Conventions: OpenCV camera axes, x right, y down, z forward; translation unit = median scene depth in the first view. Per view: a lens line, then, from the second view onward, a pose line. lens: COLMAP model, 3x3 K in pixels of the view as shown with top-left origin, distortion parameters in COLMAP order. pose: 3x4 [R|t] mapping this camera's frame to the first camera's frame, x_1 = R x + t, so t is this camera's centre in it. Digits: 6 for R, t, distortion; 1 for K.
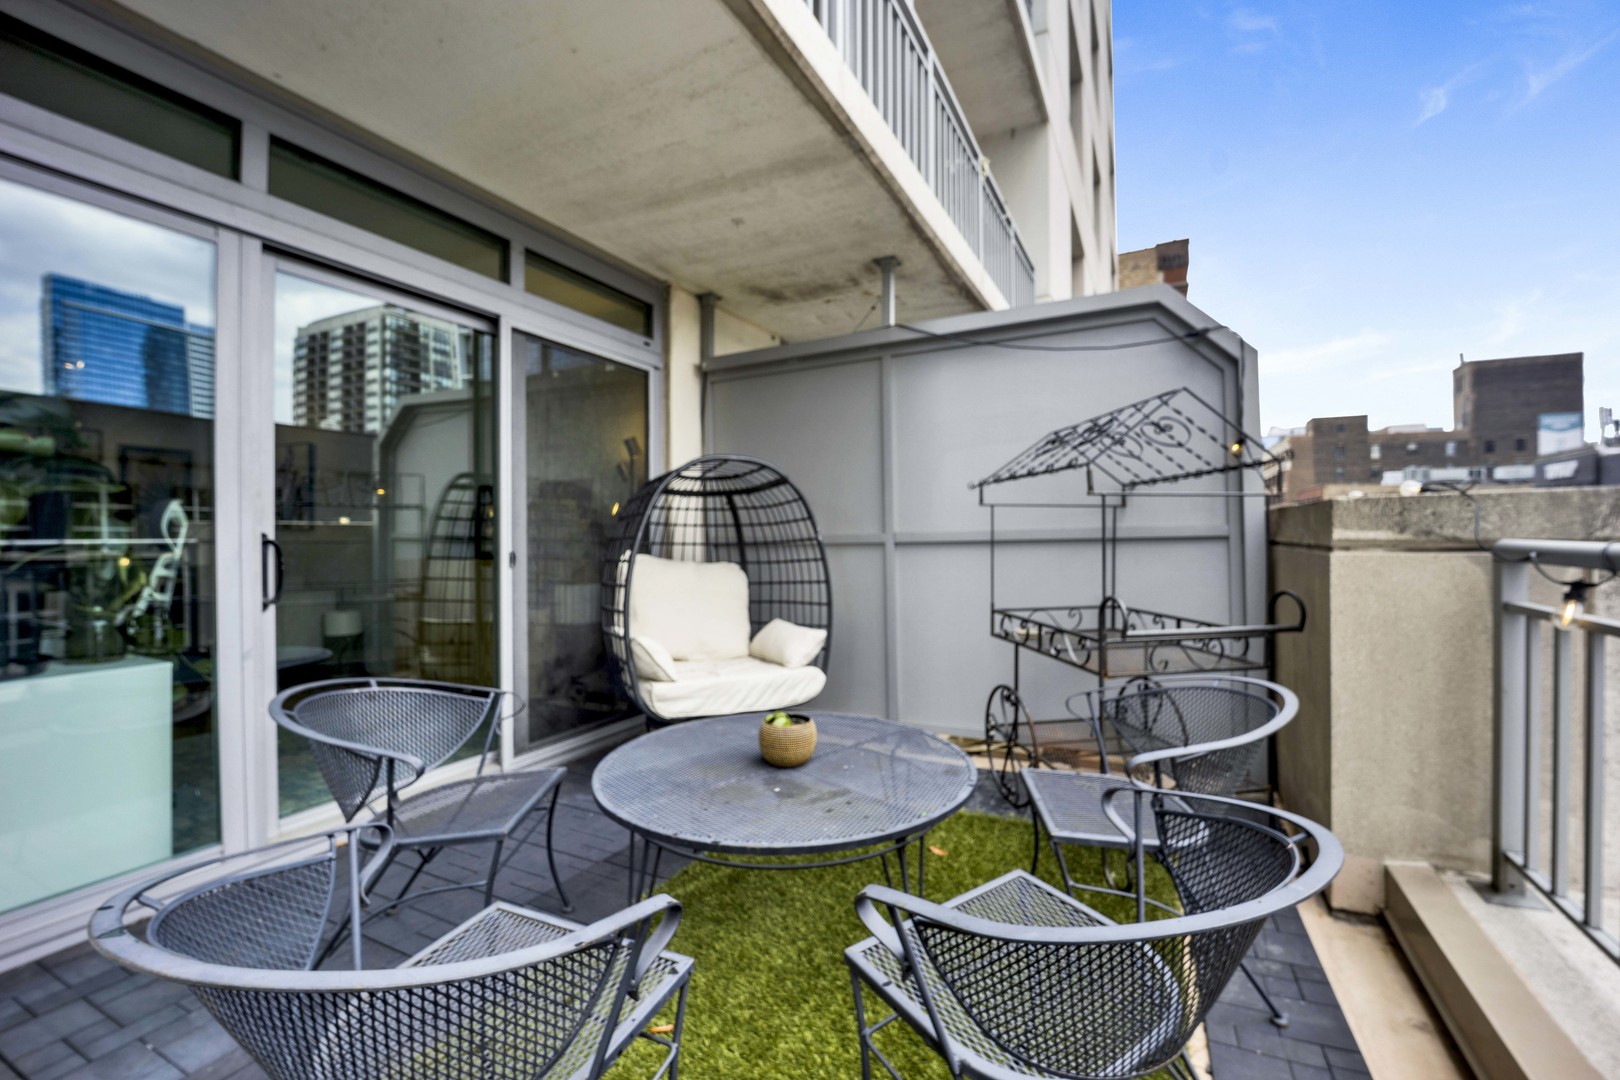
lens RADIAL K [[685.8, 0, 807.6], [0, 685.8, 520.4], [0, 0, 1]] dist [-0.000345, 0.007875]
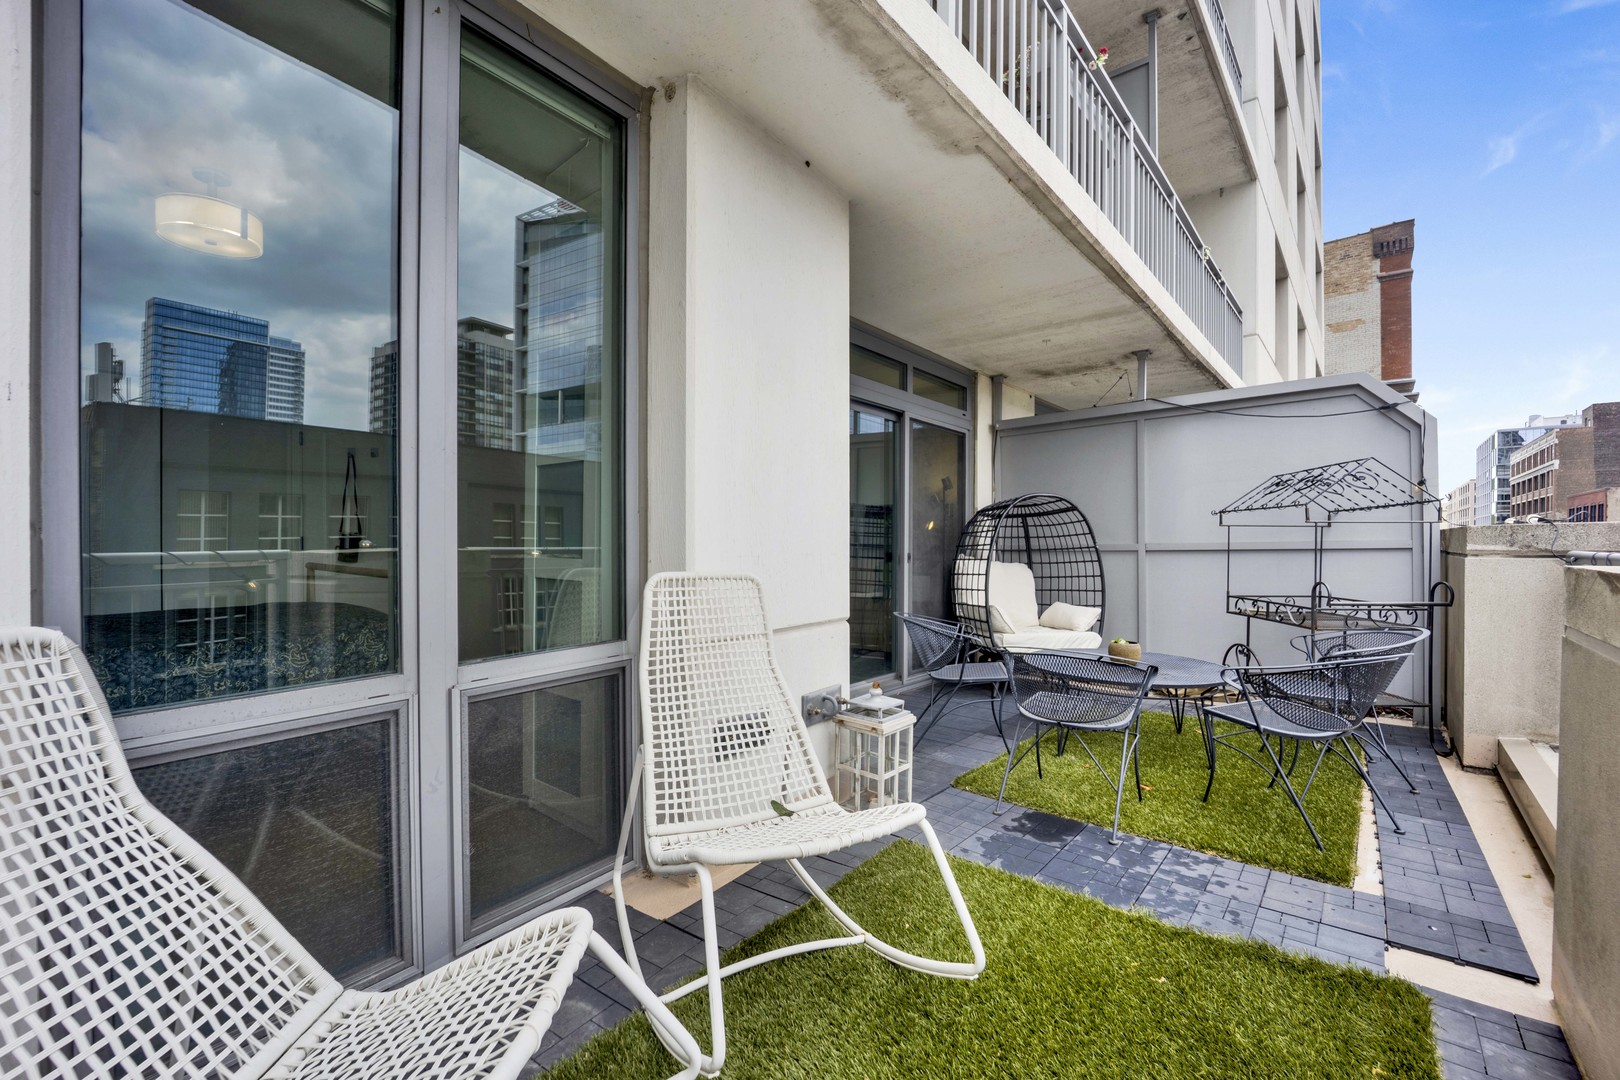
lens RADIAL K [[676.5, 0, 810.0], [0, 676.5, 540.0], [0, 0, 1]] dist [-0.001252, -0.000623]
pose [[0.975587, 0.006873, -0.219507, -0.275935], [-0.003225, 0.999851, 0.016972, -0.012042], [0.219591, -0.015849, 0.975463, -0.591568]]
